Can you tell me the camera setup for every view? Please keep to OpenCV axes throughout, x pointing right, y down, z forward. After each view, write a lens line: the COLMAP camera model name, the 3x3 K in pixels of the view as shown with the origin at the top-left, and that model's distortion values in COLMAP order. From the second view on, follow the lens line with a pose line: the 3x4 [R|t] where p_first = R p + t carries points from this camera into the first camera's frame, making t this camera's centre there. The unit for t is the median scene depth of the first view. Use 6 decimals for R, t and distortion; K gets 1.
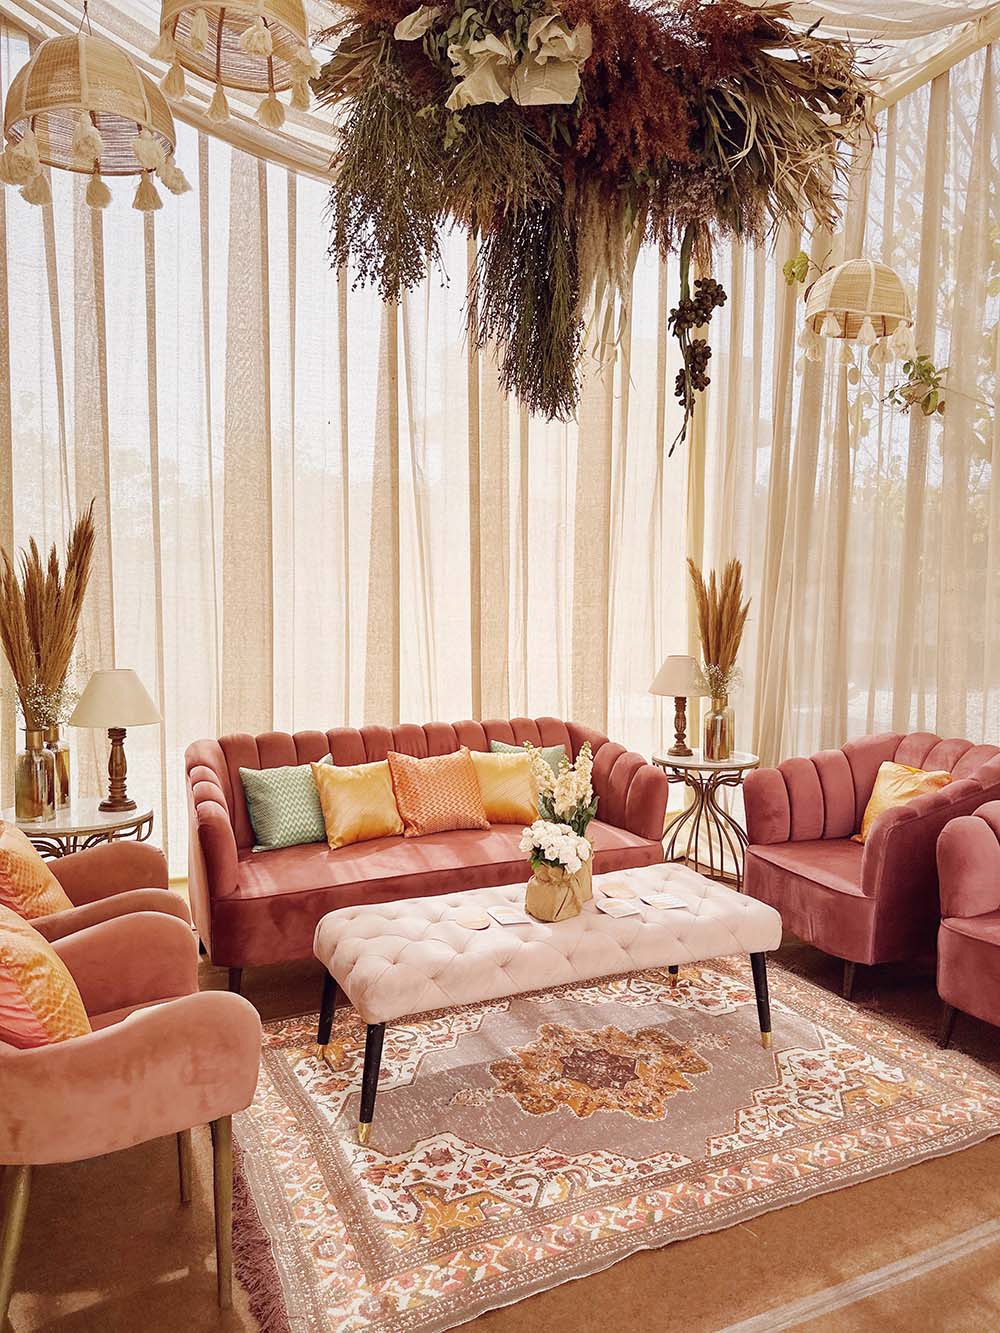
lens RADIAL K [[928.5, 0, 498.8], [0, 928.5, 678.9], [0, 0, 1]] dist [0.027591, -0.027830]
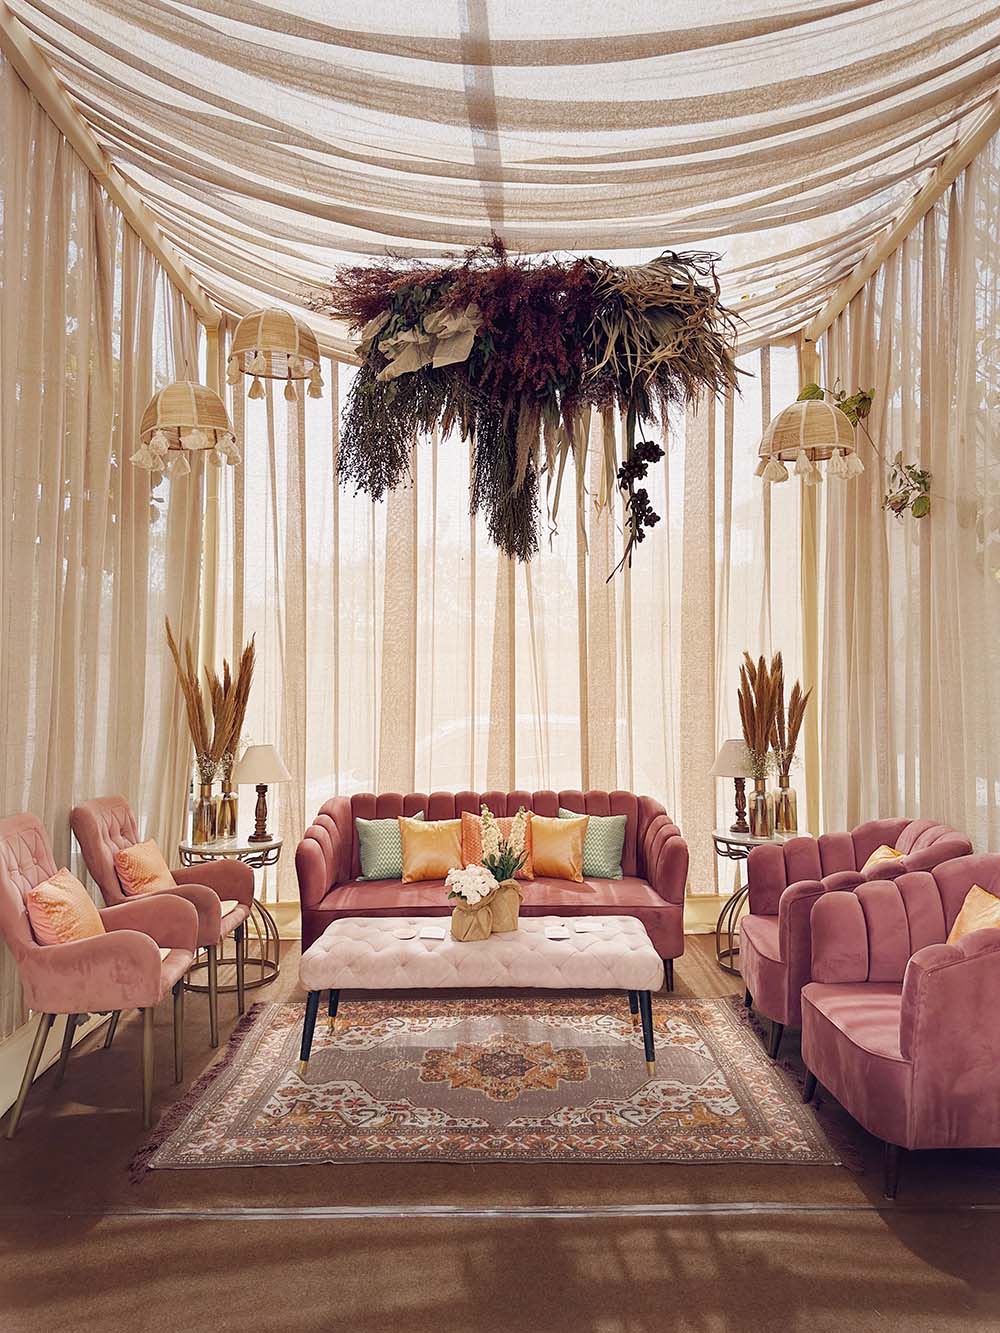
lens RADIAL K [[928.5, 0, 501.7], [0, 928.5, 660.3], [0, 0, 1]] dist [0.027591, -0.027830]
pose [[0.898205, -0.022976, -0.438975, 0.584728], [-0.019978, 0.995468, -0.092980, -0.015057], [0.439122, 0.092285, 0.893675, -0.172855]]
